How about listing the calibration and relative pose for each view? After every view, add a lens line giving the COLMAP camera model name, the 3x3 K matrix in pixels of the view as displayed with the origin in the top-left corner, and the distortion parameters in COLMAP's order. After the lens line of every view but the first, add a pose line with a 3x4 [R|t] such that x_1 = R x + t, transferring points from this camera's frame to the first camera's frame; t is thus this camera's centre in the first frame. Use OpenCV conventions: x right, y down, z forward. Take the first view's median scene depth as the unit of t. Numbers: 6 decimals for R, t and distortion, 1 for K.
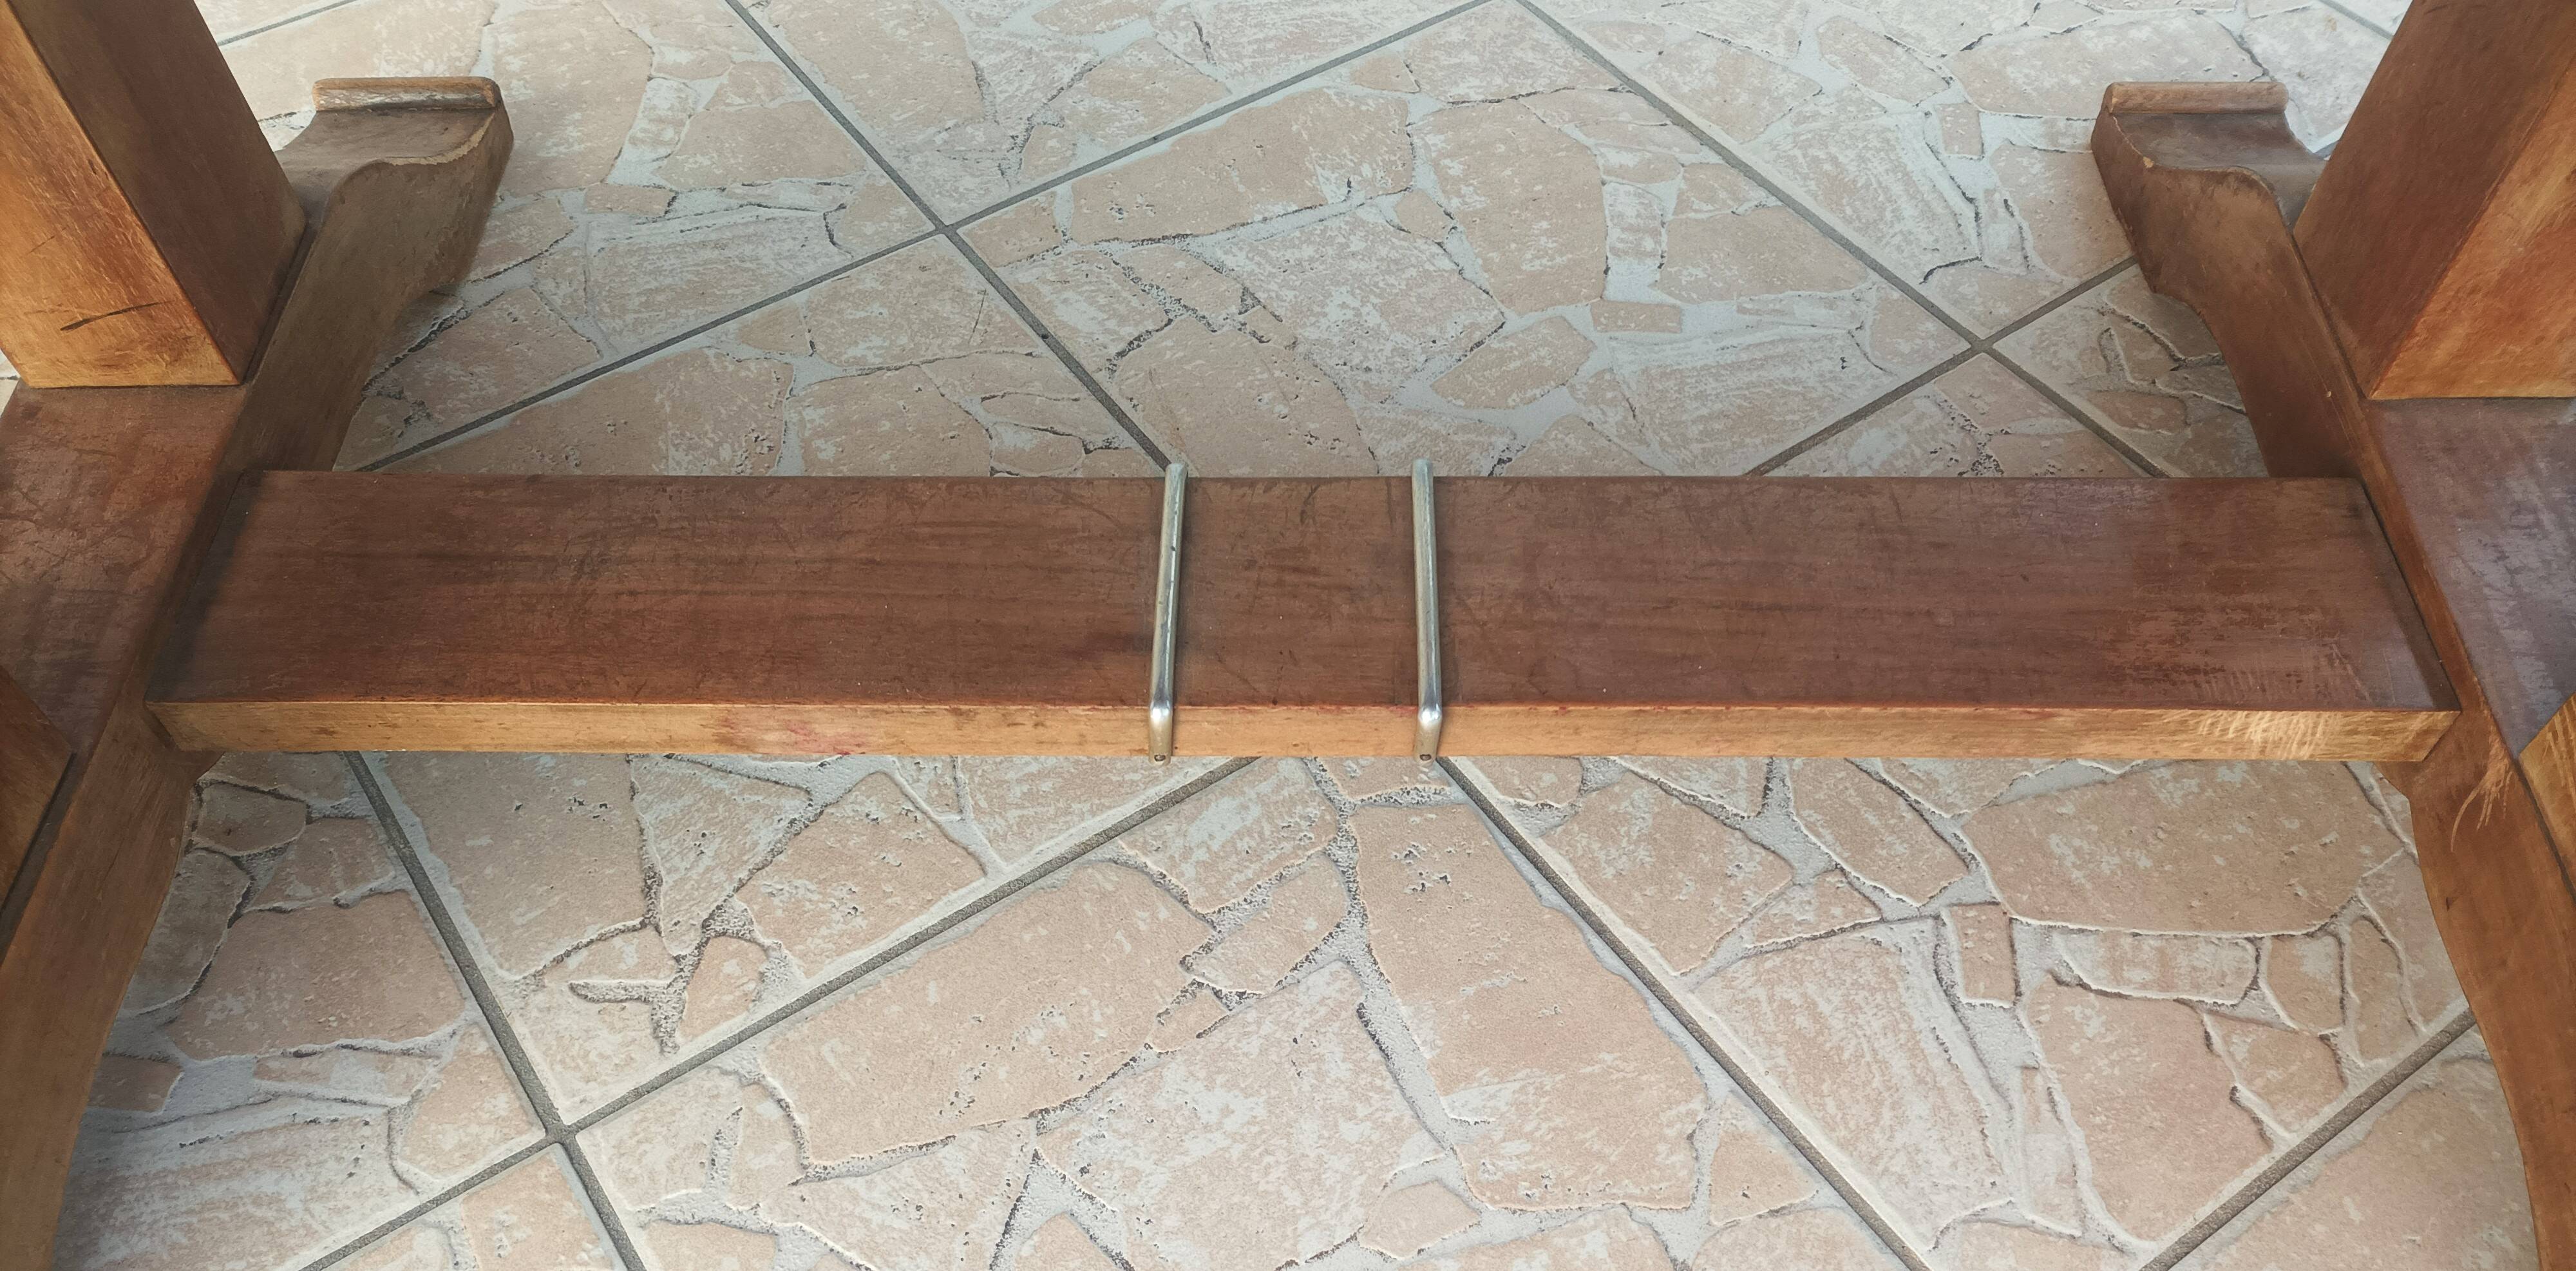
lens RADIAL K [[1932.7, 0, 1290.5], [0, 1932.7, 853.6], [0, 0, 1]] dist [0.008305, 0.004271]
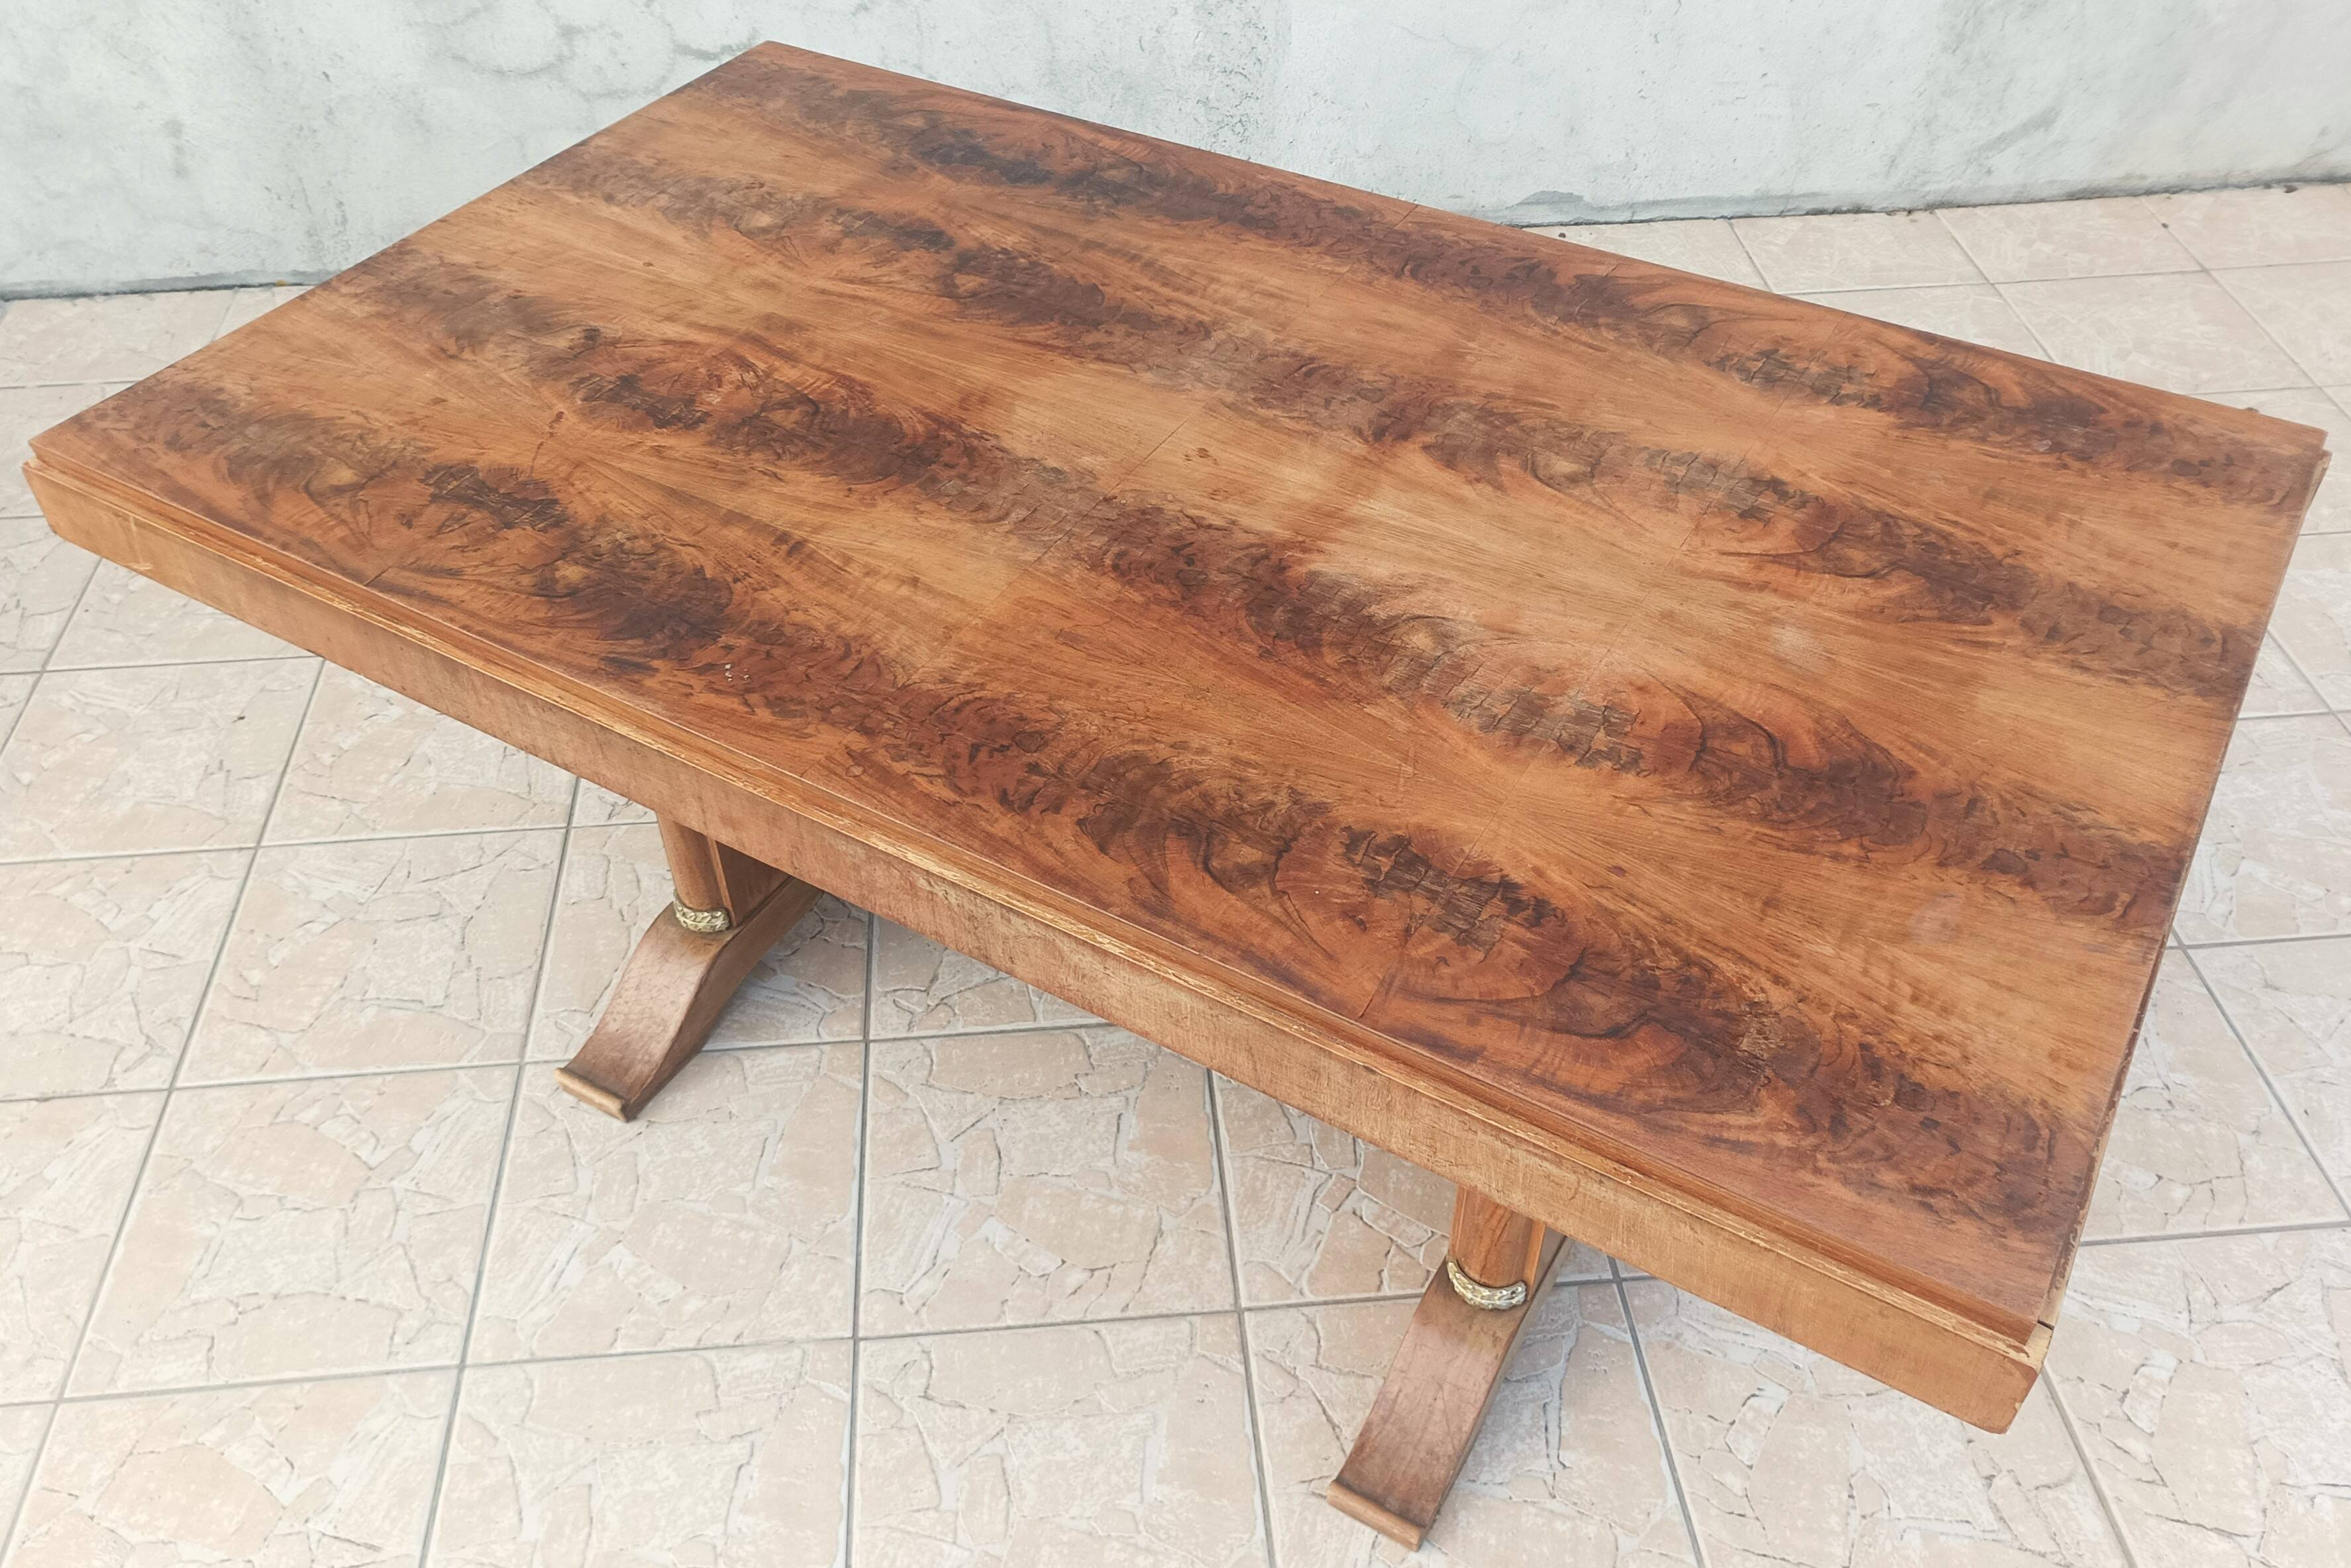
lens RADIAL K [[1952.5, 0, 1167.8], [0, 1952.5, 798.4], [0, 0, 1]] dist [0.046622, -0.054368]
pose [[0.863981, 0.340334, -0.371092, 0.958363], [-0.412113, 0.901404, -0.132796, 0.015558], [0.289309, 0.267665, 0.919052, -1.641031]]
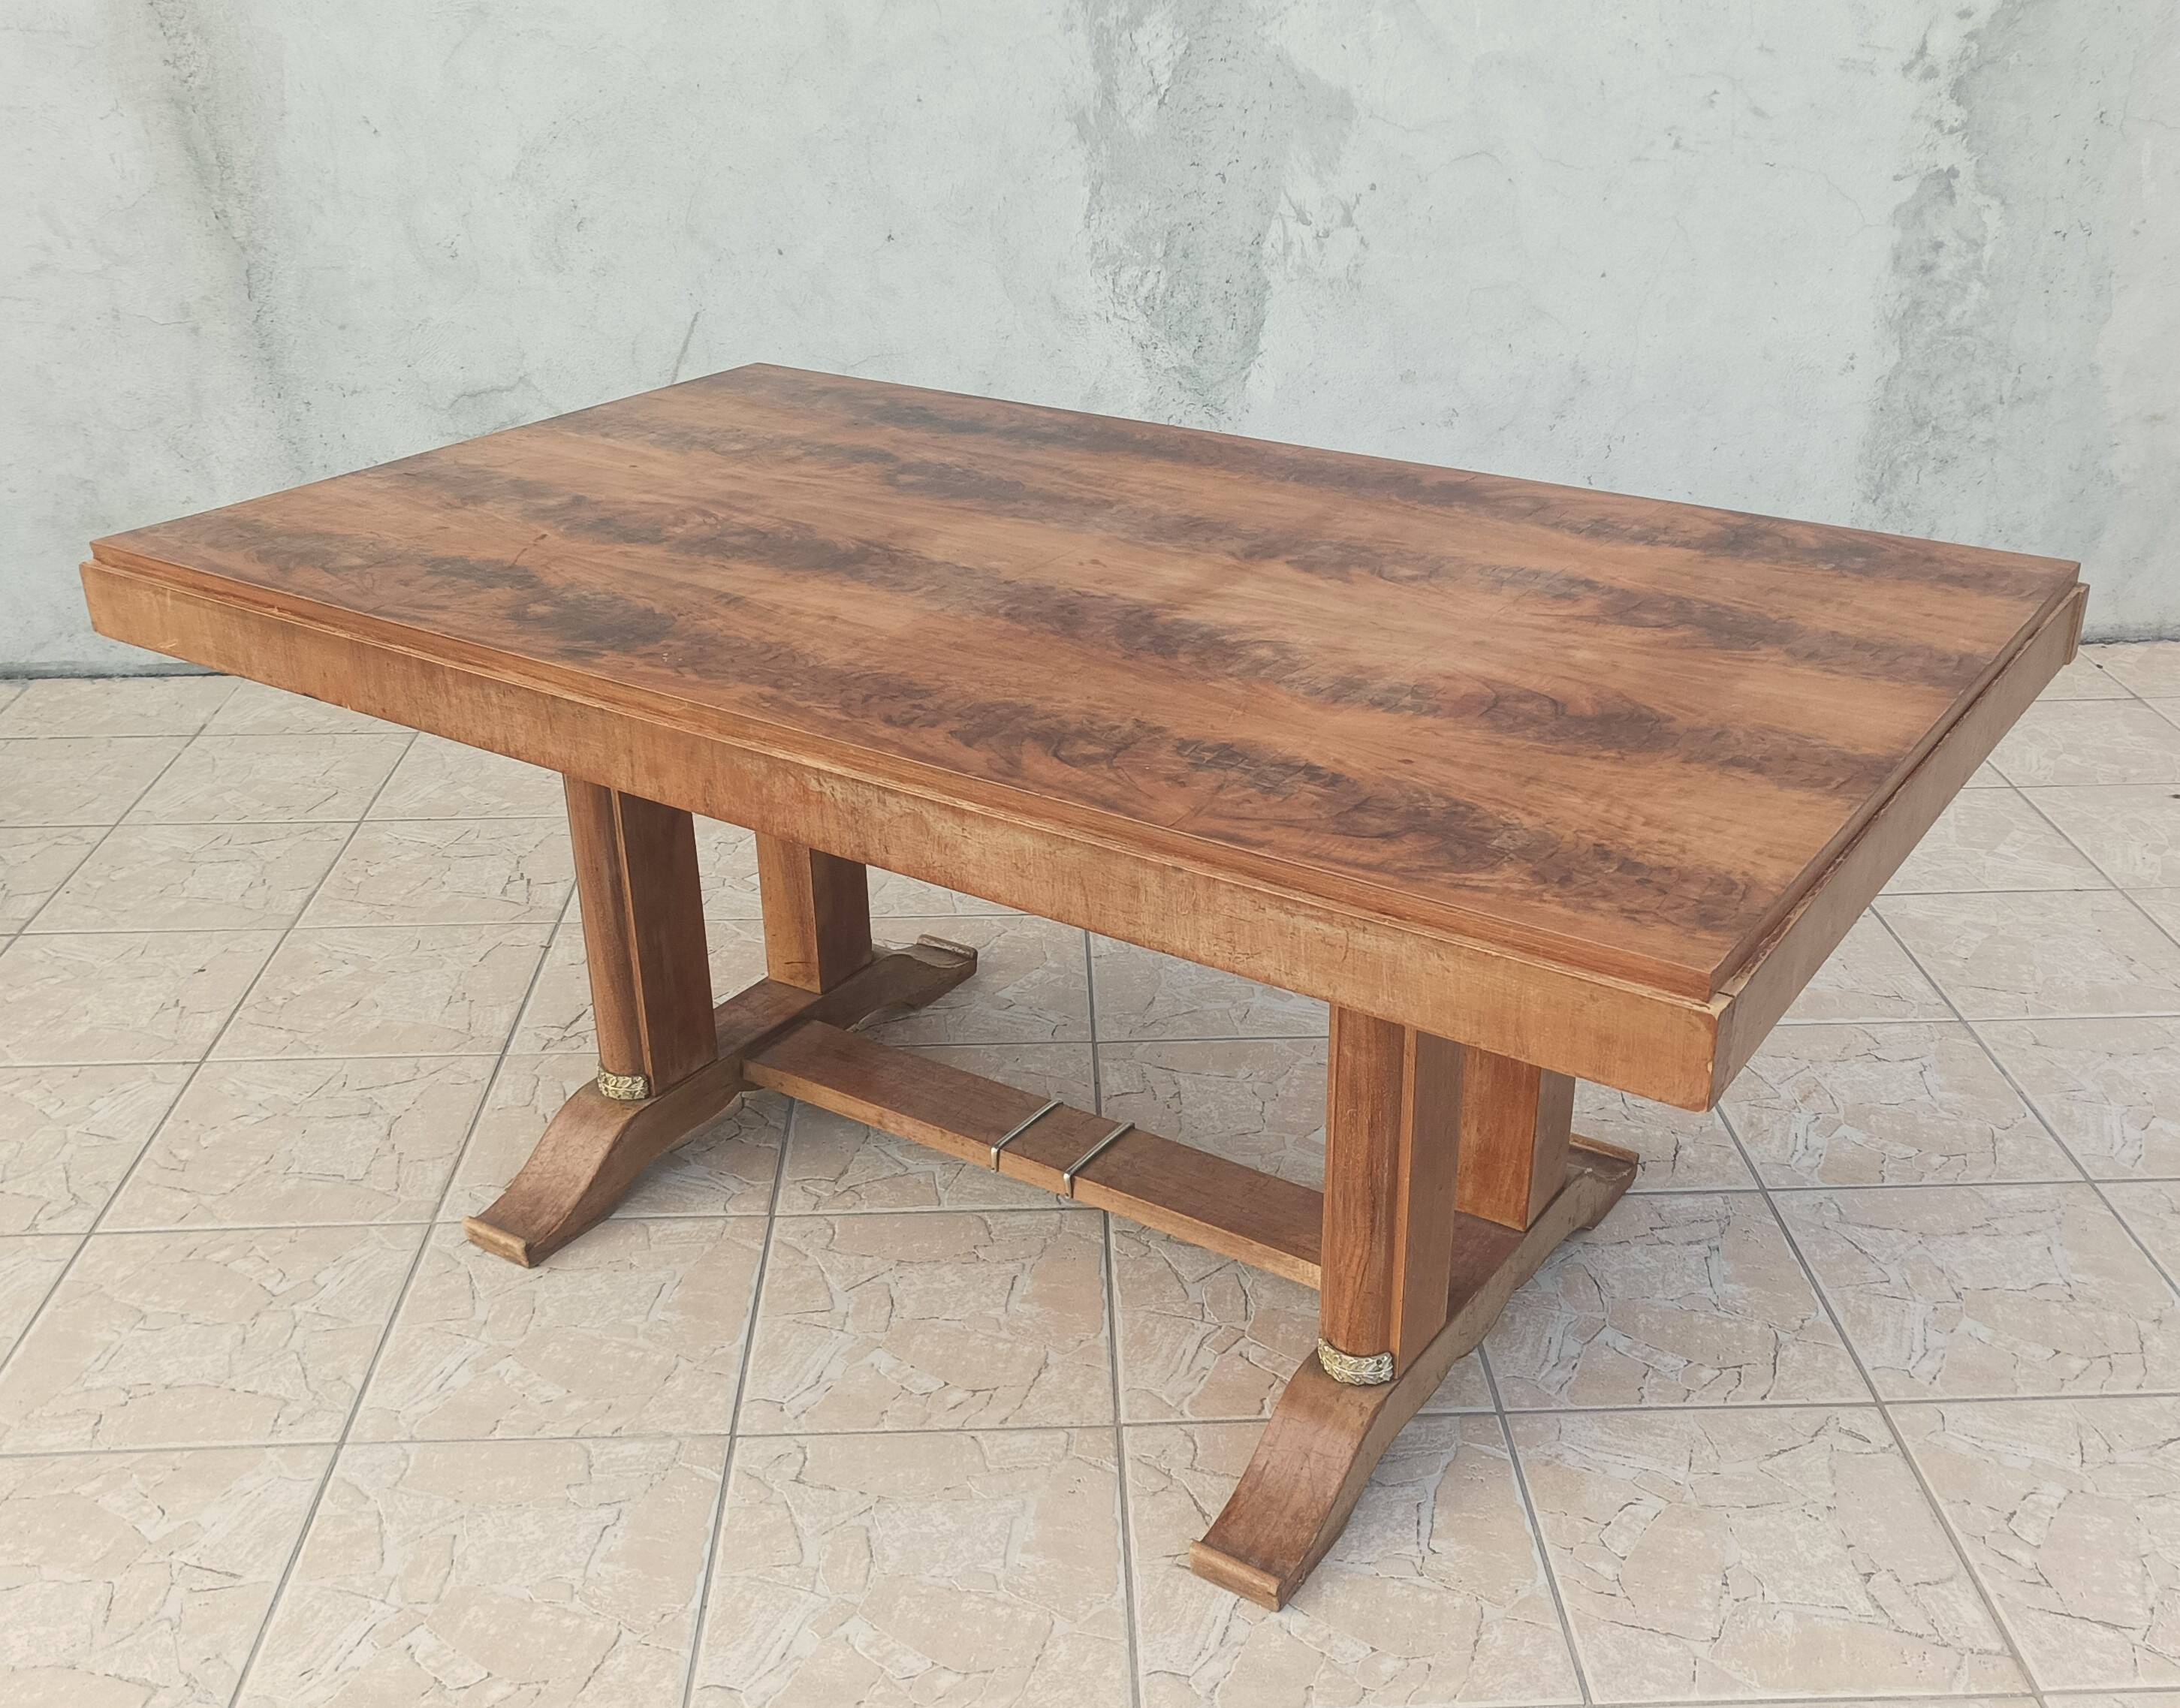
lens RADIAL K [[2199.1, 0, 1130.9], [0, 2199.1, 884.9], [0, 0, 1]] dist [0.055341, -0.080449]
pose [[0.843849, 0.232597, -0.483546, 1.545604], [-0.442977, 0.810526, -0.383169, 0.749591], [0.302802, 0.537537, 0.786997, -1.715822]]
